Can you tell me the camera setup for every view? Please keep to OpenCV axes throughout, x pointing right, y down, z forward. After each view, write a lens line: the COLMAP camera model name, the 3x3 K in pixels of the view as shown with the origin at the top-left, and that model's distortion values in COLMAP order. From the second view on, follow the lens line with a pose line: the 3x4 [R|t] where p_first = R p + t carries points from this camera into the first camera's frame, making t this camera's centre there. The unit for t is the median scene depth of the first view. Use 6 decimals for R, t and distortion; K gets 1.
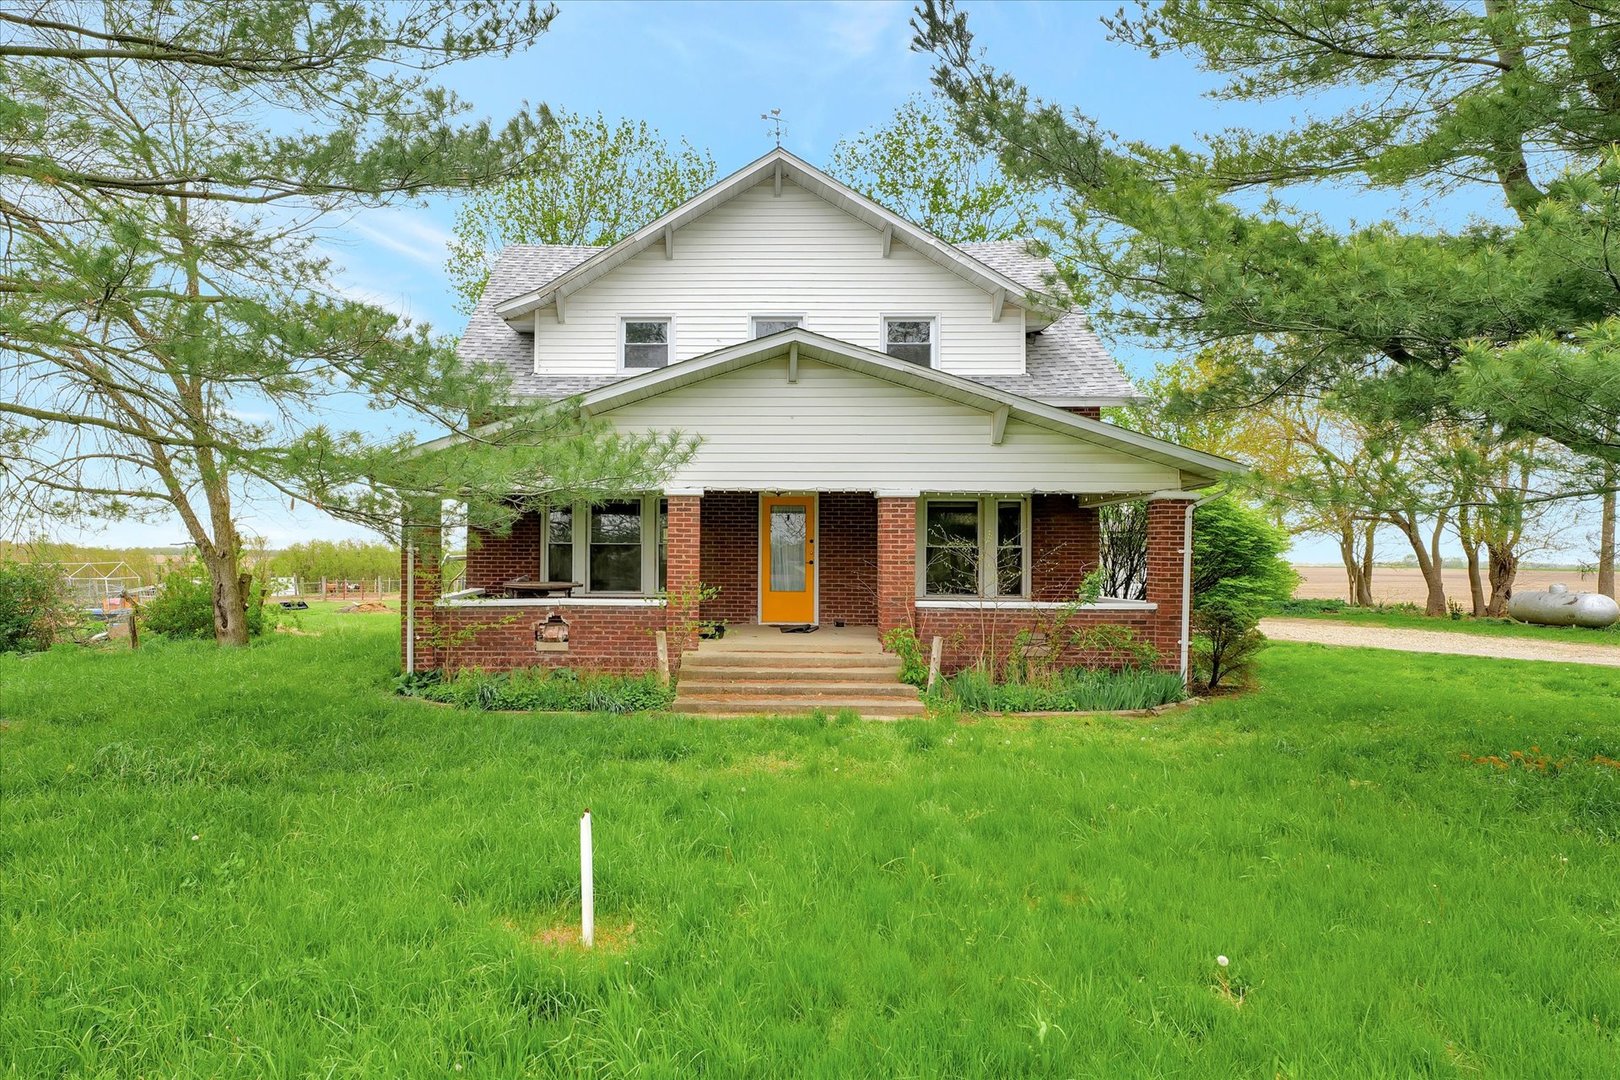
lens RADIAL K [[1025.4, 0, 809.6], [0, 1025.4, 540.1], [0, 0, 1]] dist [0.002122, -0.000191]
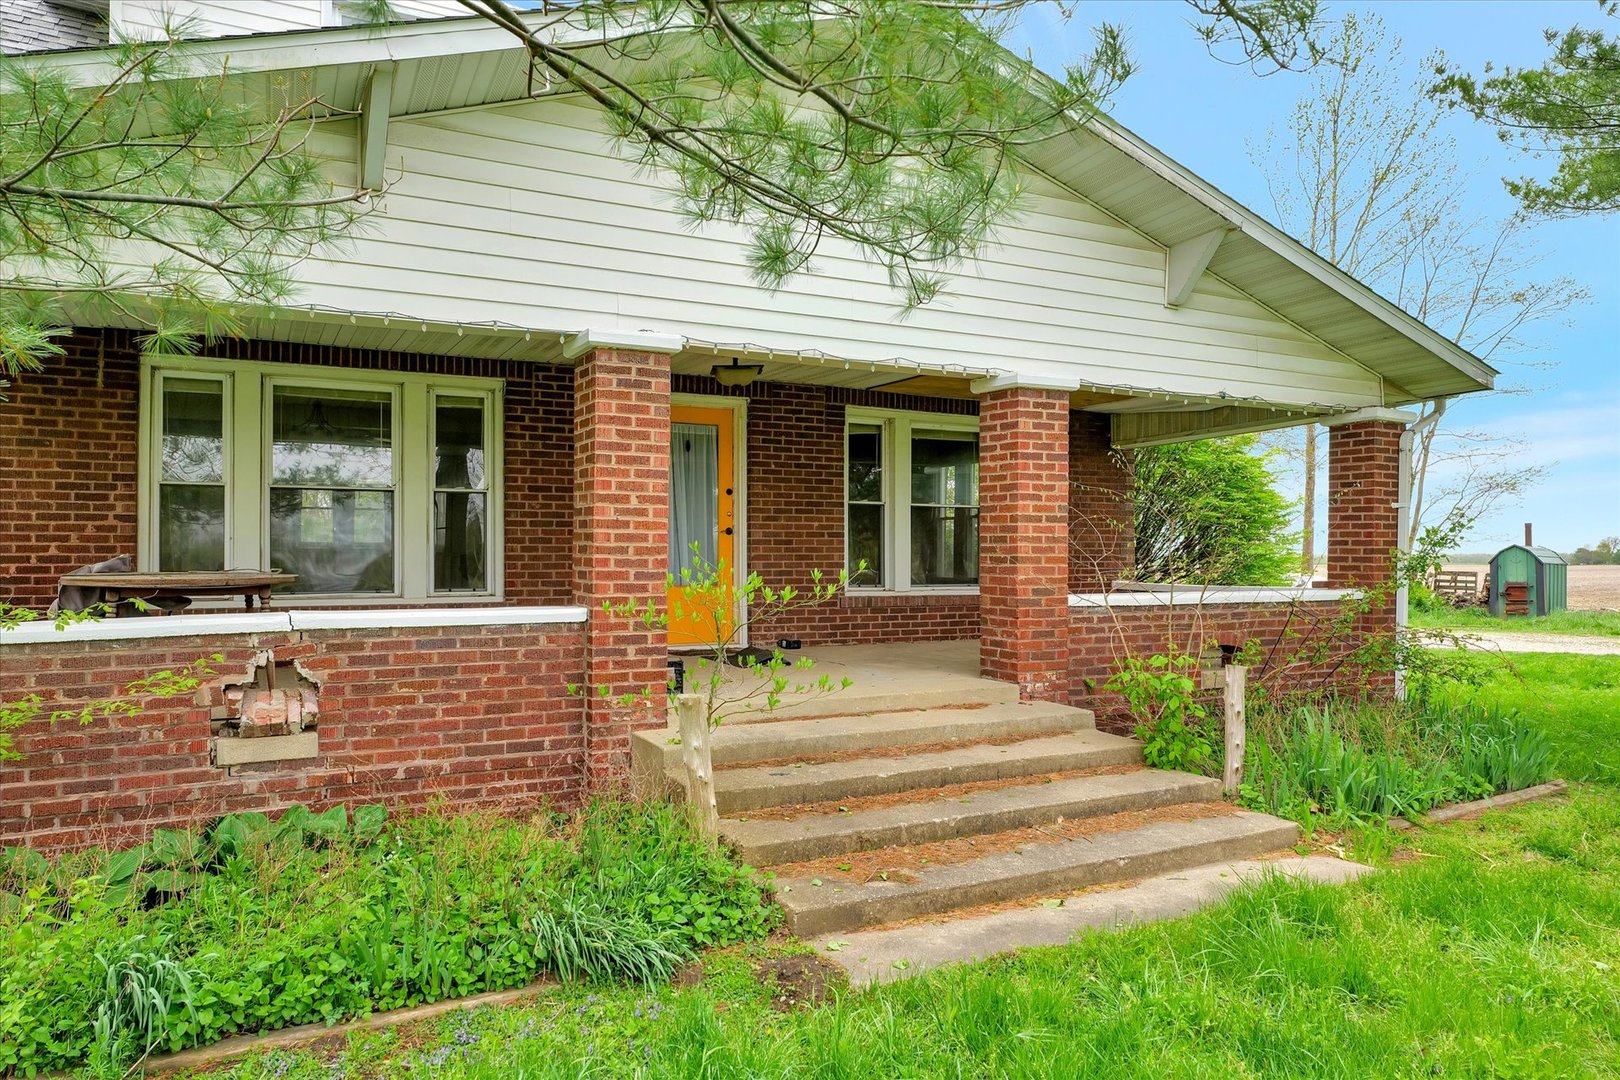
lens RADIAL K [[1025.4, 0, 809.9], [0, 1025.4, 542.6], [0, 0, 1]] dist [0.002122, -0.000191]
pose [[0.895369, -0.002731, 0.445316, -0.240243], [0.003190, 0.999995, -0.000280, 0.033653], [-0.445313, 0.001671, 0.895373, 0.600499]]
